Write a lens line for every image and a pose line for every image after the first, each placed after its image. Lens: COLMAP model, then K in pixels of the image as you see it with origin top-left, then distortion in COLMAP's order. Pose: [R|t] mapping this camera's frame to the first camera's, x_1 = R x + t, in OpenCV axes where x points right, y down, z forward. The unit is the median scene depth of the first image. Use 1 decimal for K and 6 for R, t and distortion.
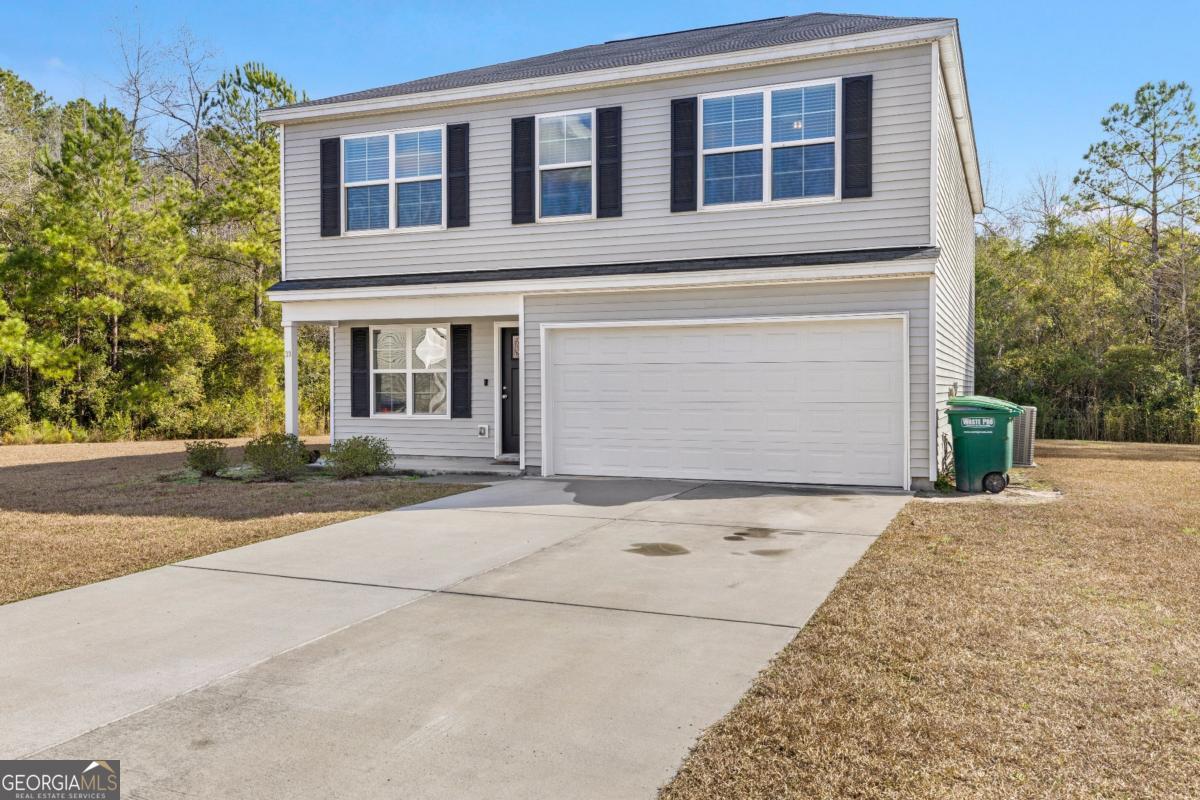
lens RADIAL K [[989.0, 0, 600.0], [0, 989.0, 400.0], [0, 0, 1]] dist [0.063182, -0.007924]
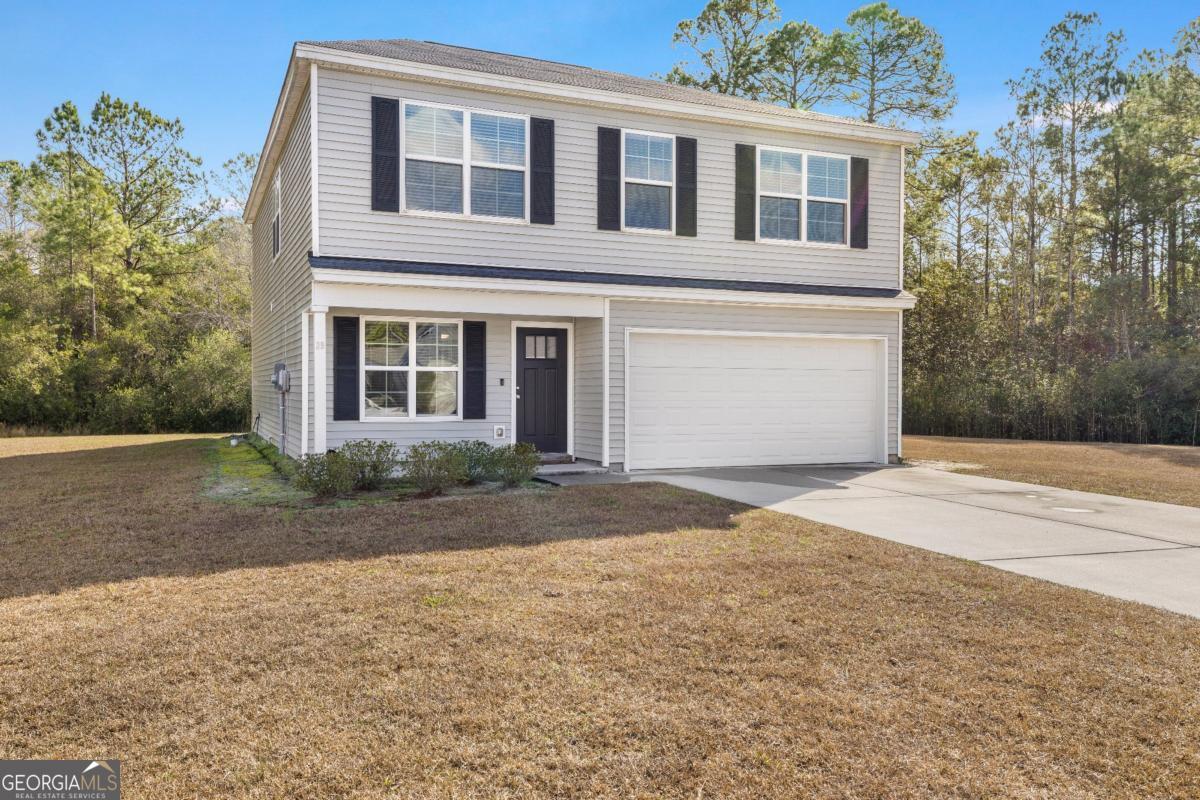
lens RADIAL K [[941.7, 0, 593.4], [0, 941.7, 402.5], [0, 0, 1]] dist [0.058440, -0.007010]
pose [[0.697080, -0.005241, 0.716975, -0.781856], [0.002746, 0.999985, 0.004641, -0.001925], [-0.716988, -0.001266, 0.697084, 0.315492]]
